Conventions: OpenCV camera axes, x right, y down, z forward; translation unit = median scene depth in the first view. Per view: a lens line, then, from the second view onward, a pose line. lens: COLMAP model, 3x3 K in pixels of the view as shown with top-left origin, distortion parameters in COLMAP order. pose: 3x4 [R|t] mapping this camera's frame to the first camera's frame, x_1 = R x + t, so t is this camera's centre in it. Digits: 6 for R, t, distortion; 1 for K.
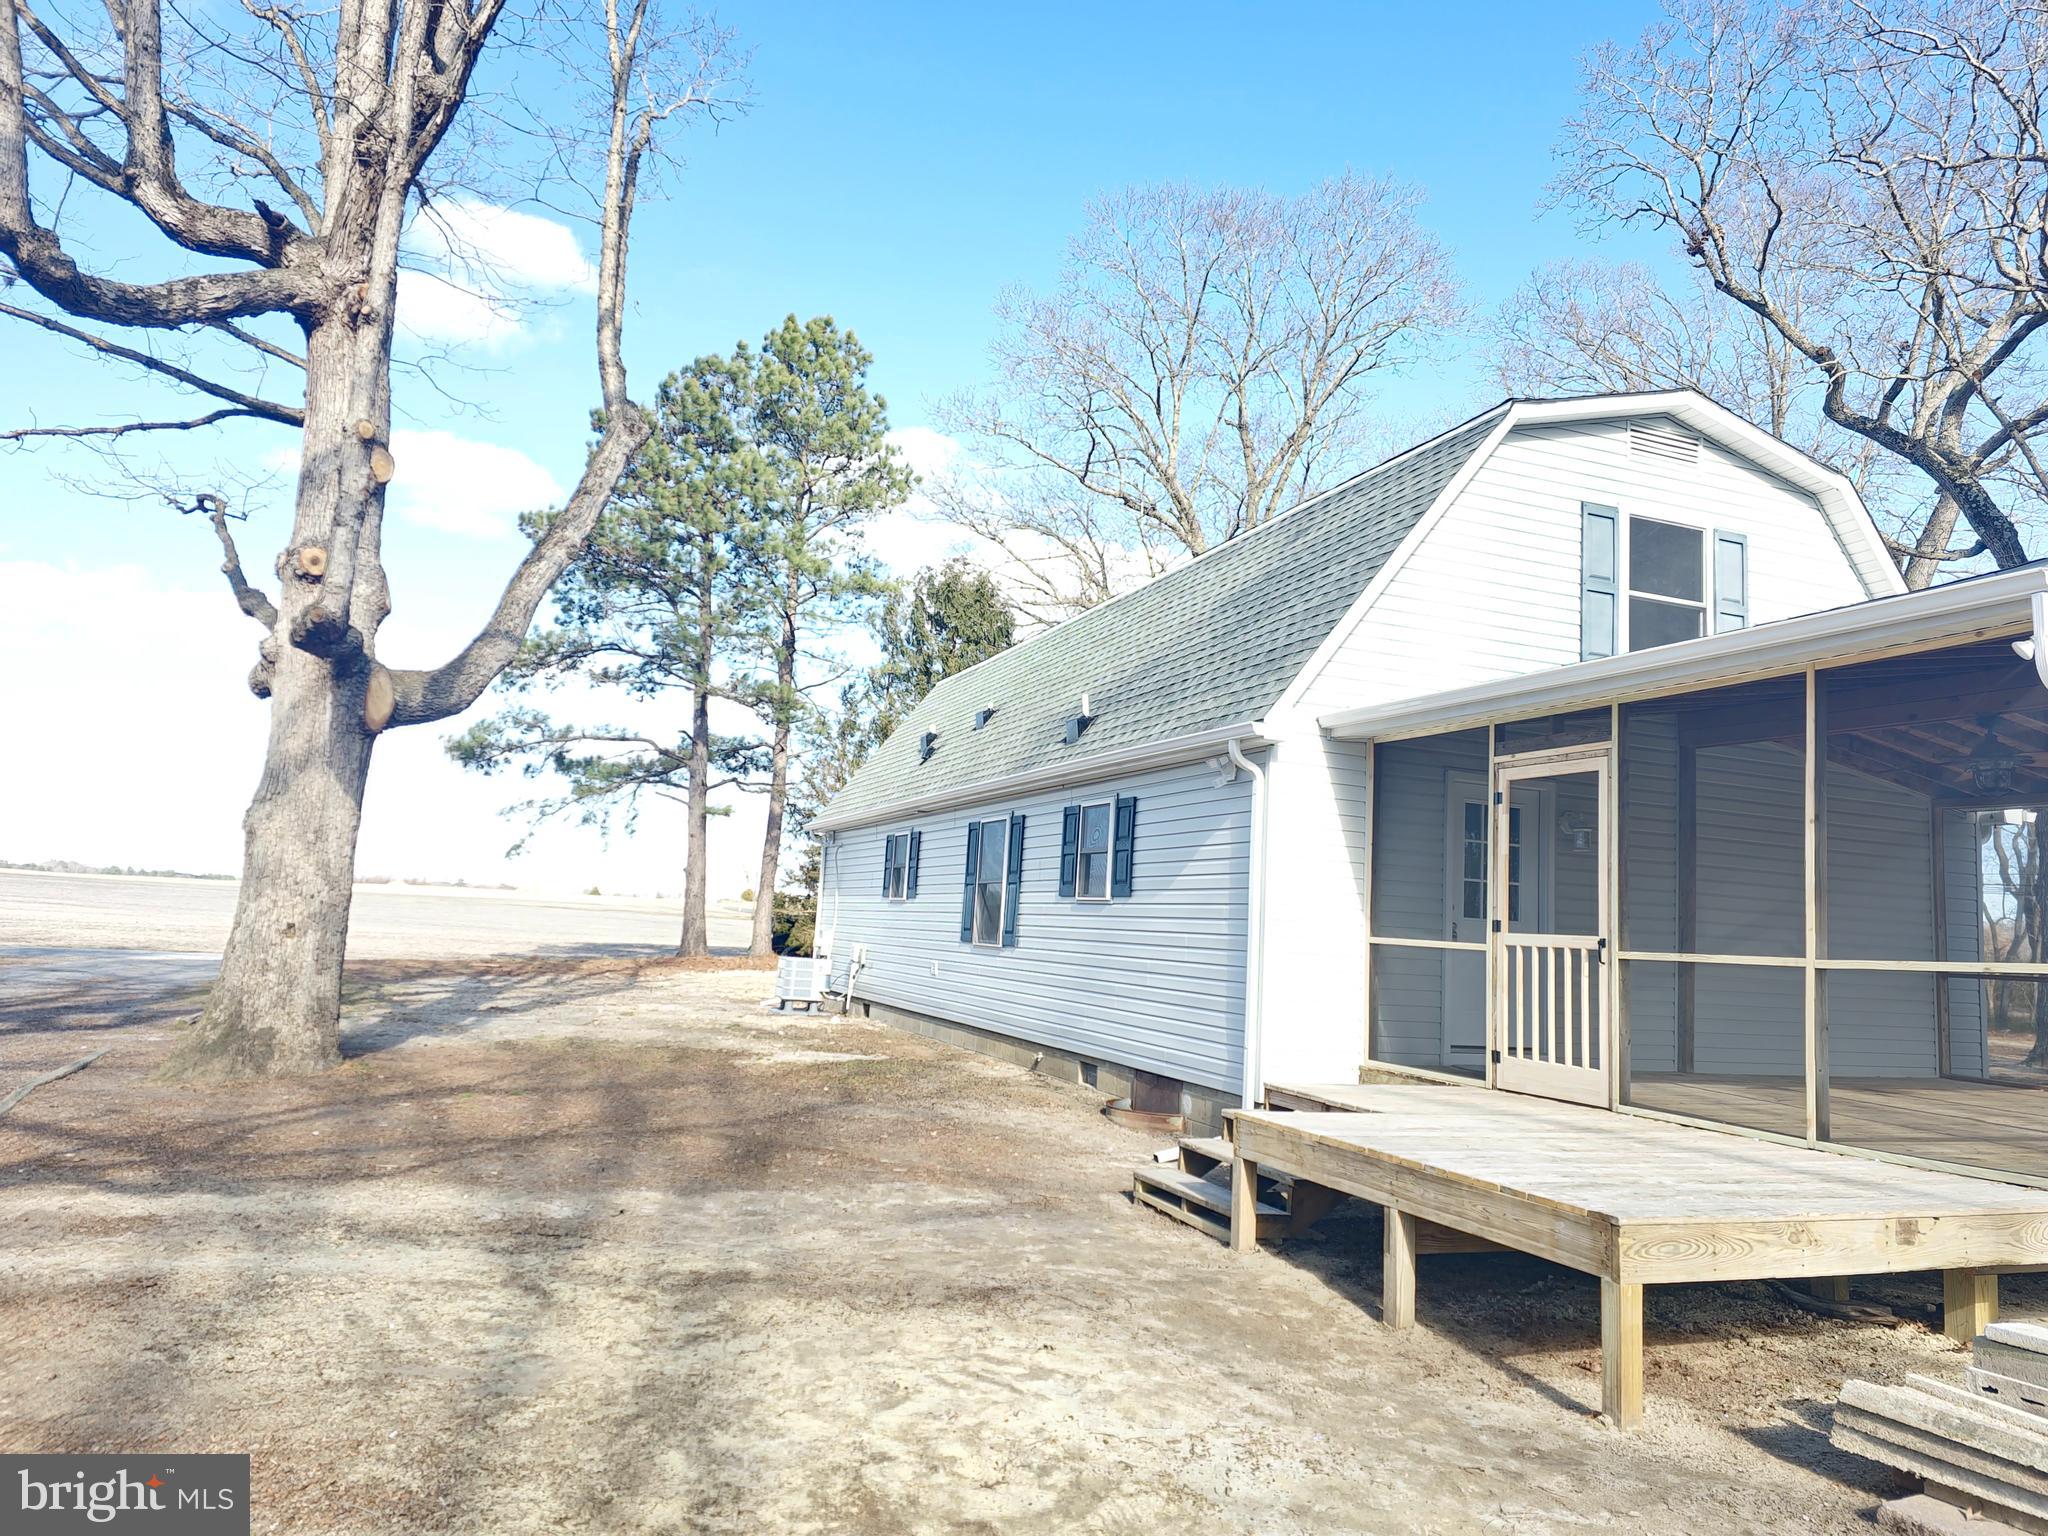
lens RADIAL K [[1363.9, 0, 1024.0], [0, 1363.9, 768.0], [0, 0, 1]] dist [0.065525, -0.051876]
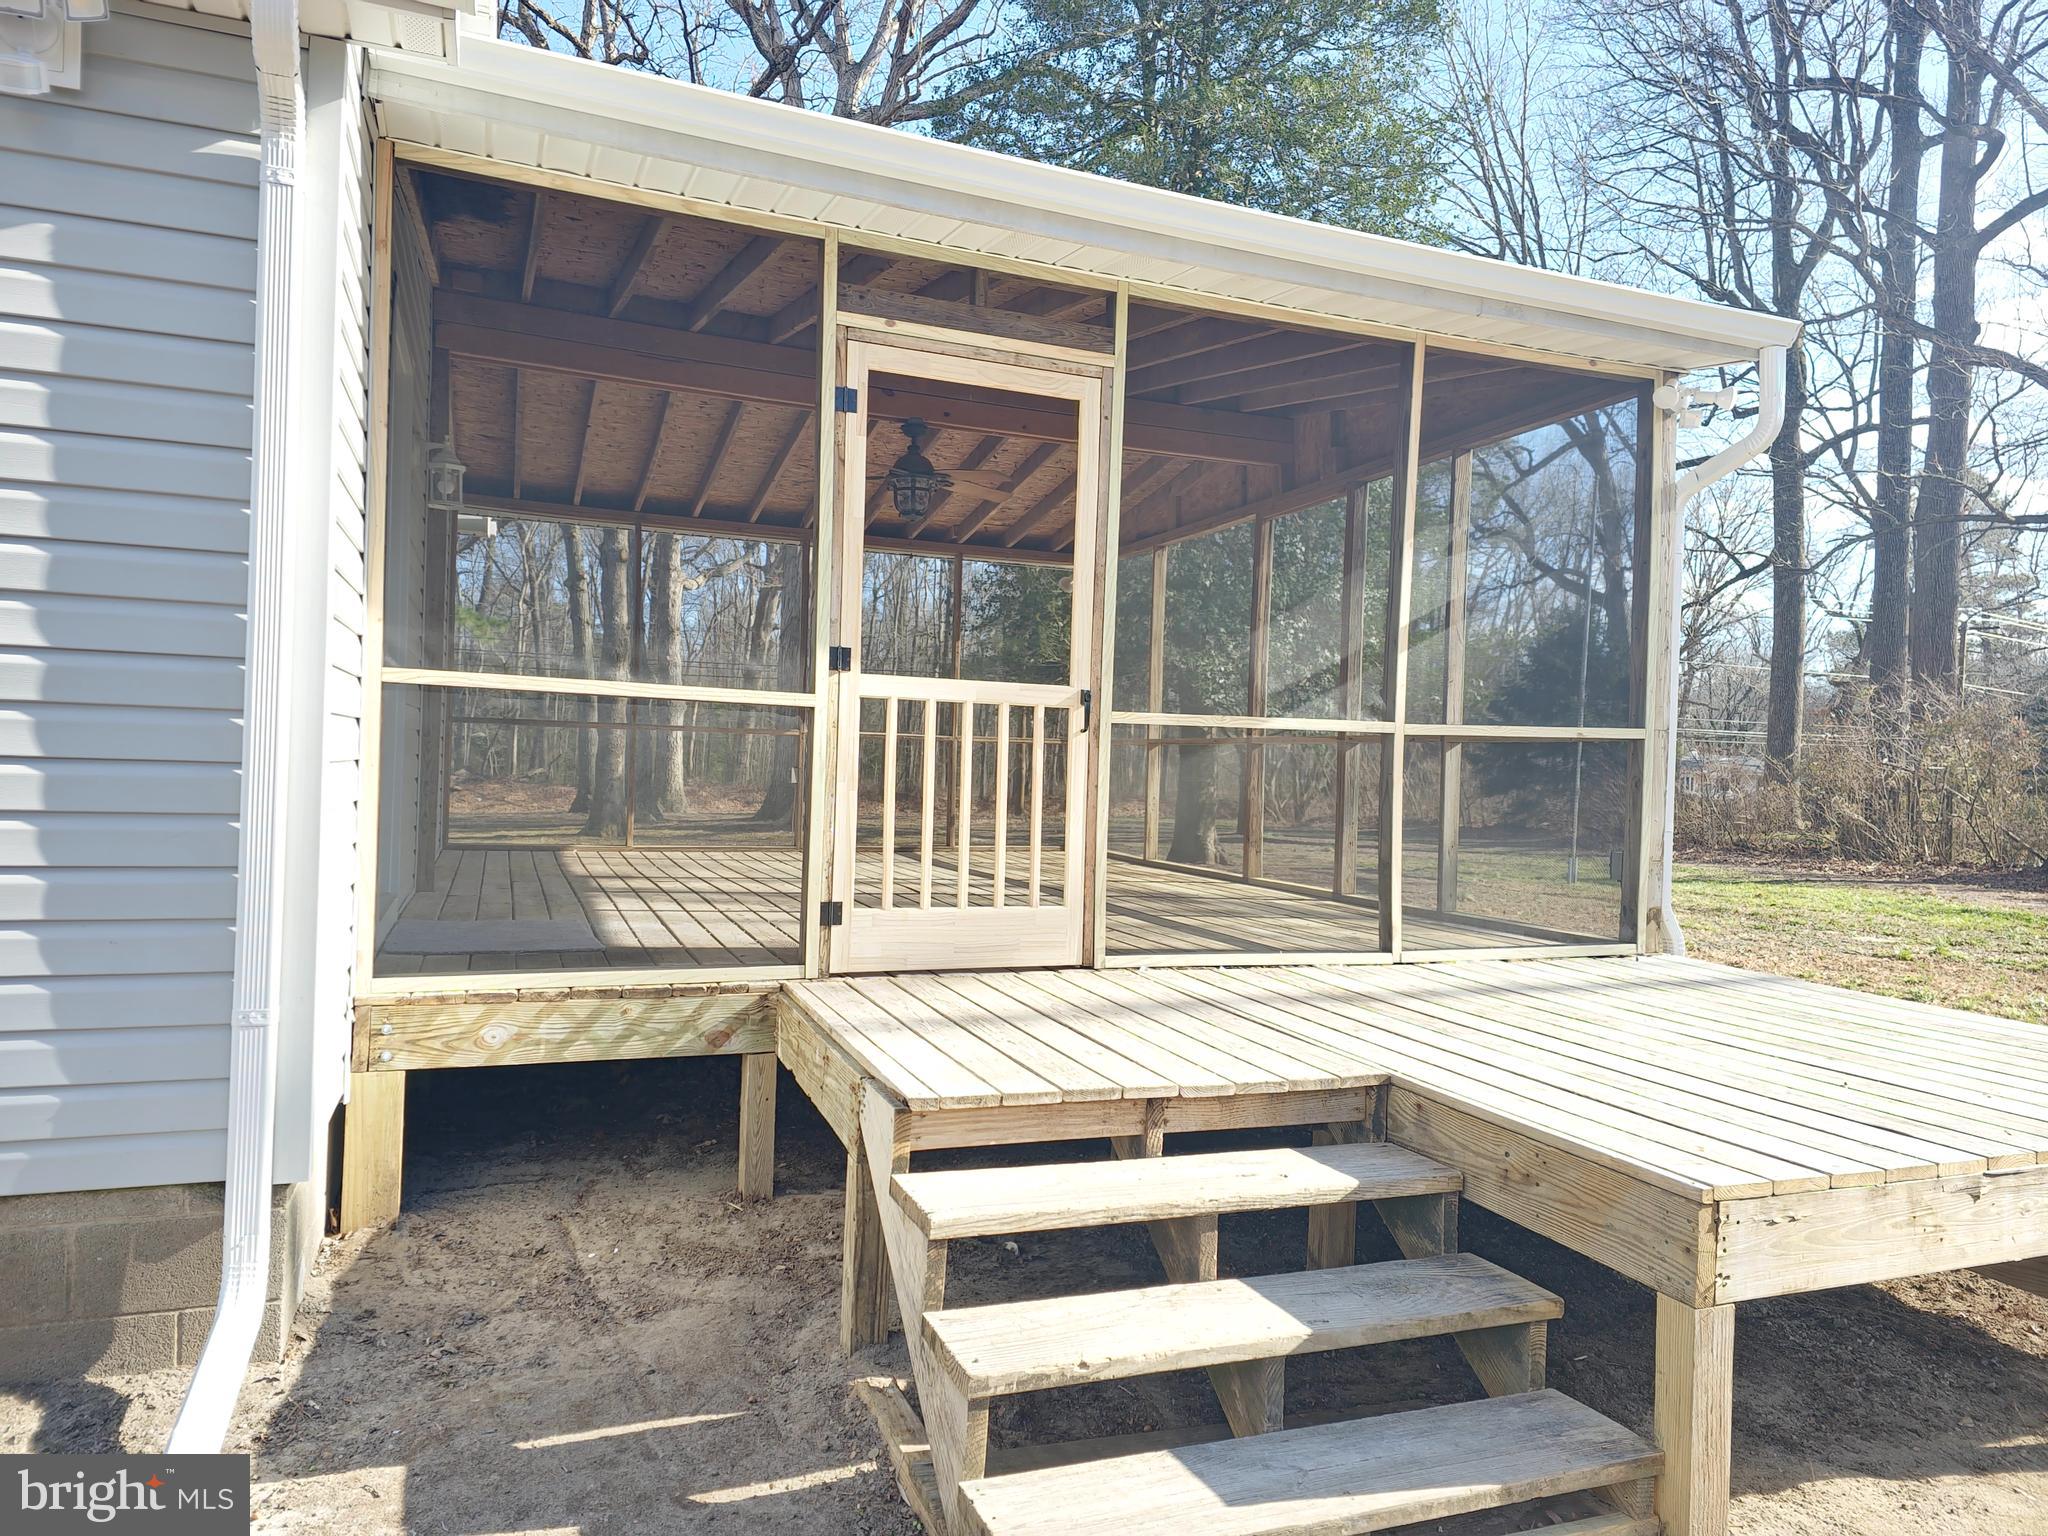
lens RADIAL K [[1363.9, 0, 1024.0], [0, 1363.9, 768.0], [0, 0, 1]] dist [0.065525, -0.051876]
pose [[0.016043, -0.052998, 0.998466, -0.158574], [-0.149167, 0.987292, 0.054802, 0.120423], [-0.988682, -0.149817, 0.007934, 0.949498]]
